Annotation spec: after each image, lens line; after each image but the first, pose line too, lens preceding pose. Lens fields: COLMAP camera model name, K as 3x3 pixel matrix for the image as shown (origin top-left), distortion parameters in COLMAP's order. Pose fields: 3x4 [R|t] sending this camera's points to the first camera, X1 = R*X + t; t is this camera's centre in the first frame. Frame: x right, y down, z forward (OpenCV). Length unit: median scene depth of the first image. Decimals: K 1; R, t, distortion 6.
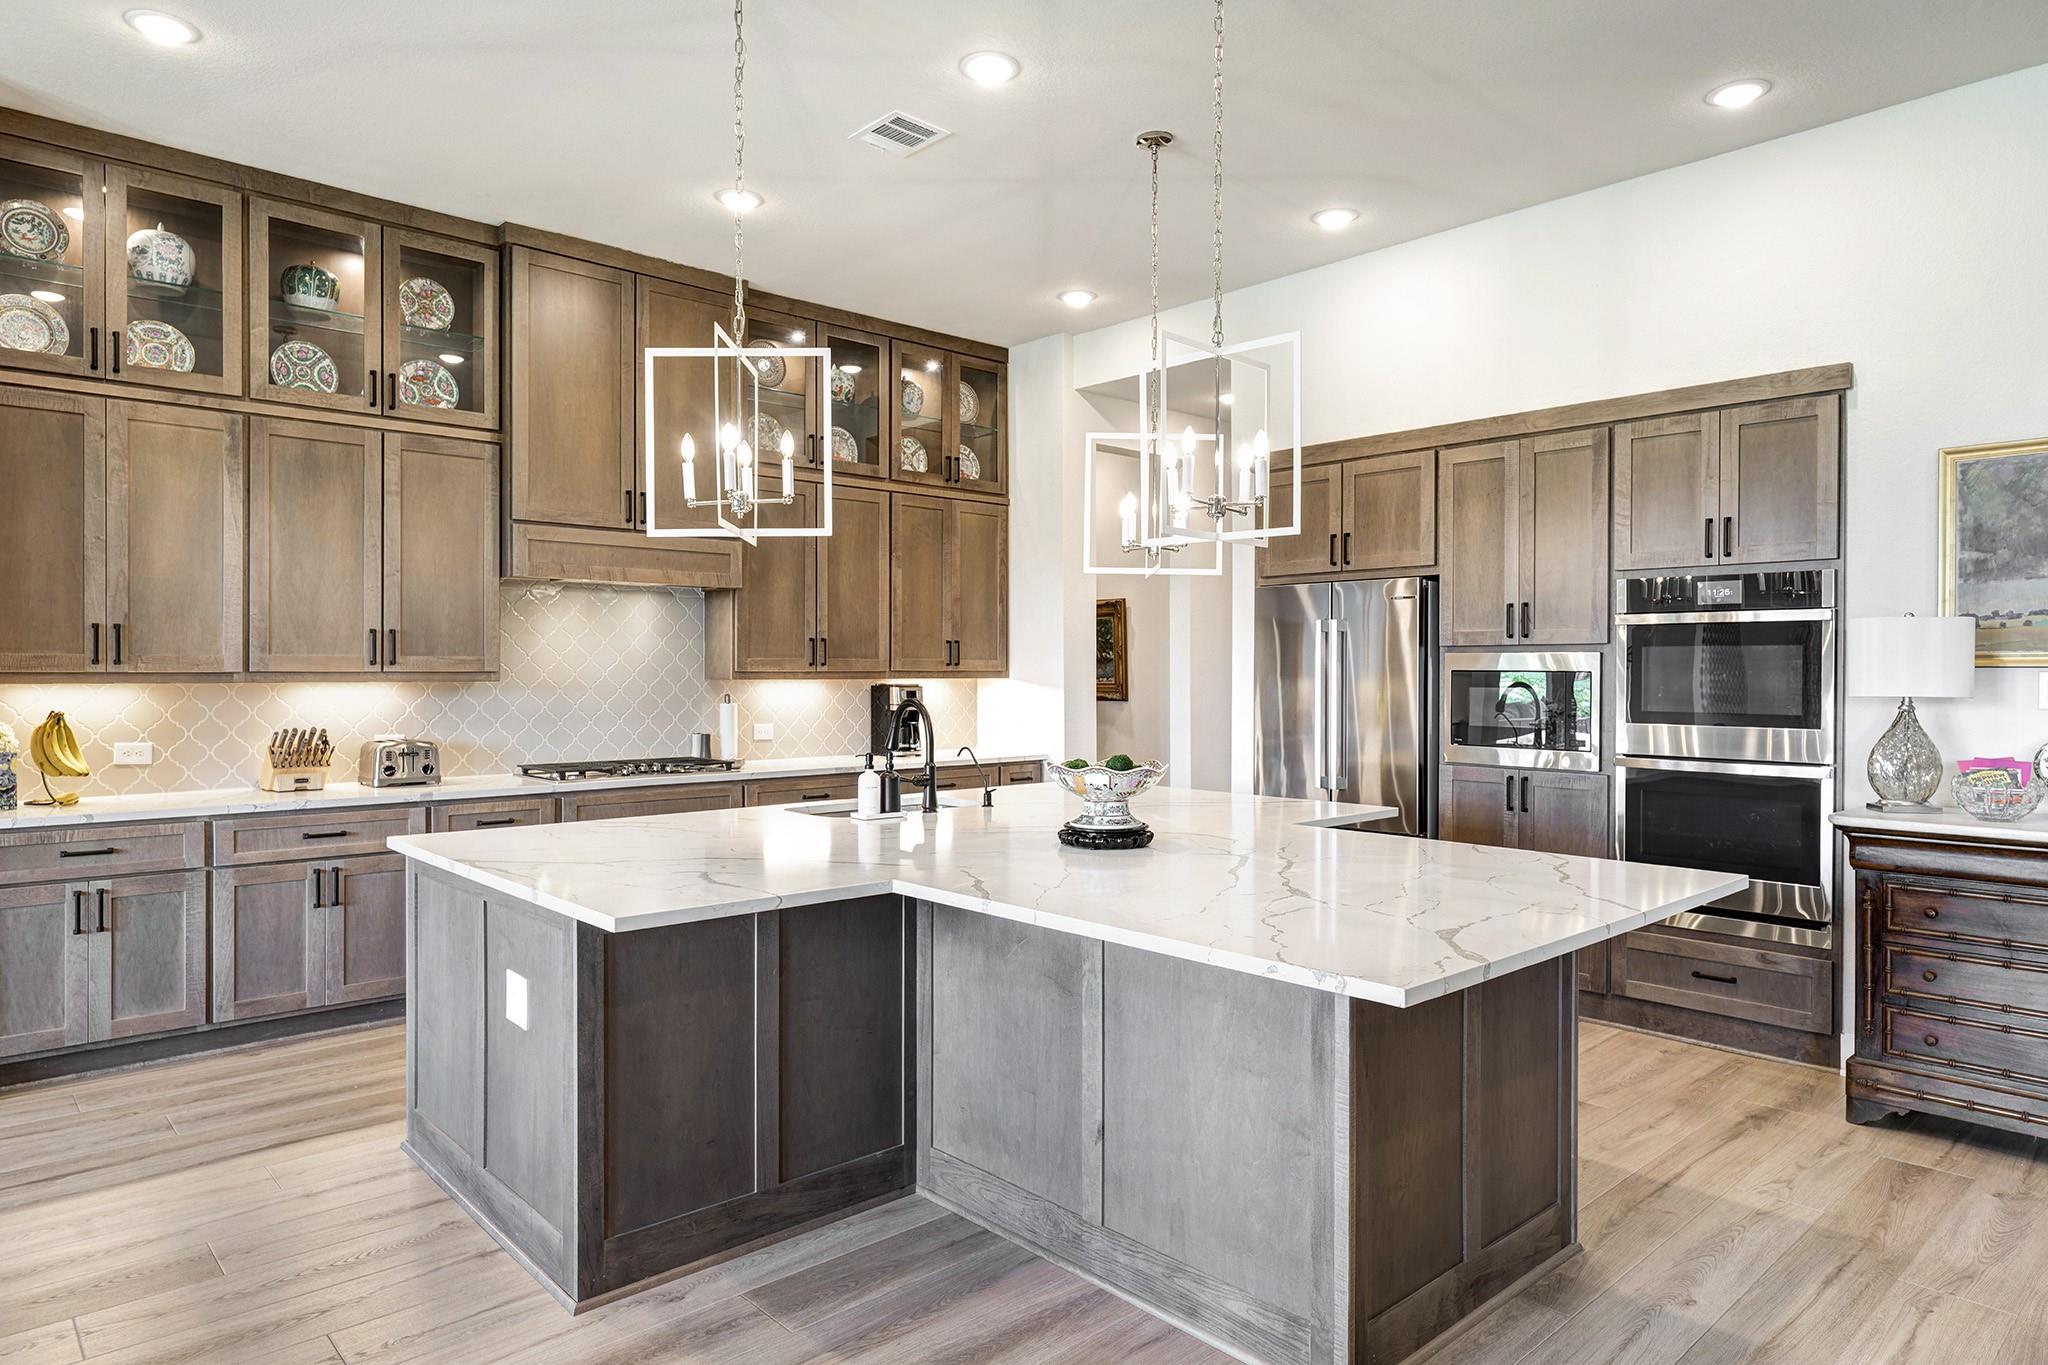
lens RADIAL K [[1237.1, 0, 1025.8], [0, 1237.1, 678.9], [0, 0, 1]] dist [-0.004443, -0.000436]
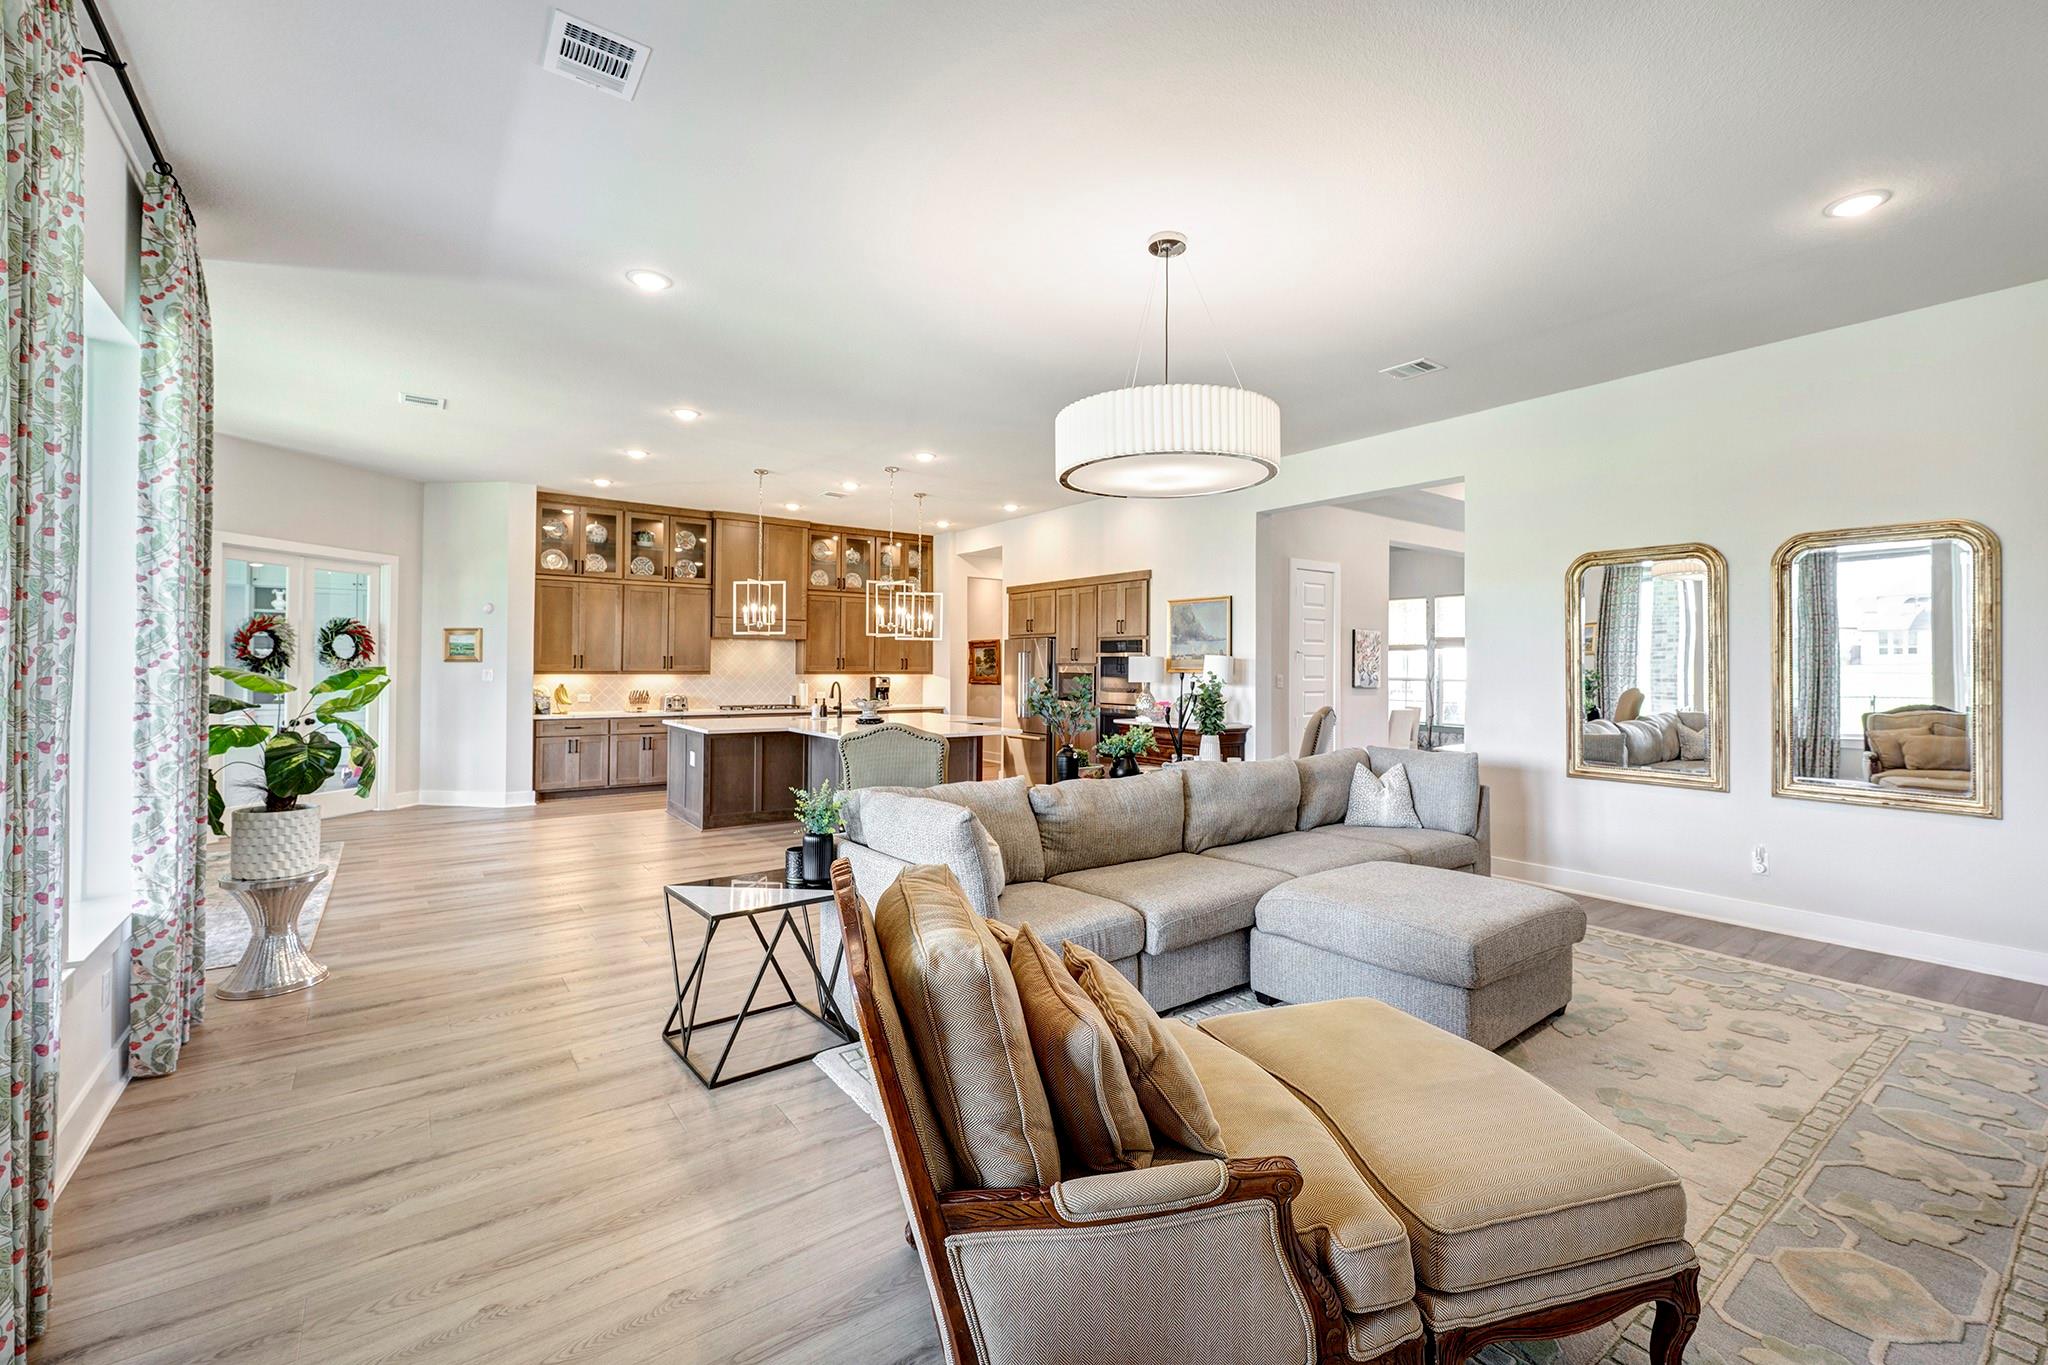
lens RADIAL K [[870.8, 0, 1093.4], [0, 870.8, 657.4], [0, 0, 1]] dist [0.001569, 0.000052]
pose [[0.998406, 0.005068, -0.056204, 0.609623], [-0.006162, 0.999795, -0.019312, -0.004568], [0.056095, 0.019628, 0.998233, -1.013317]]
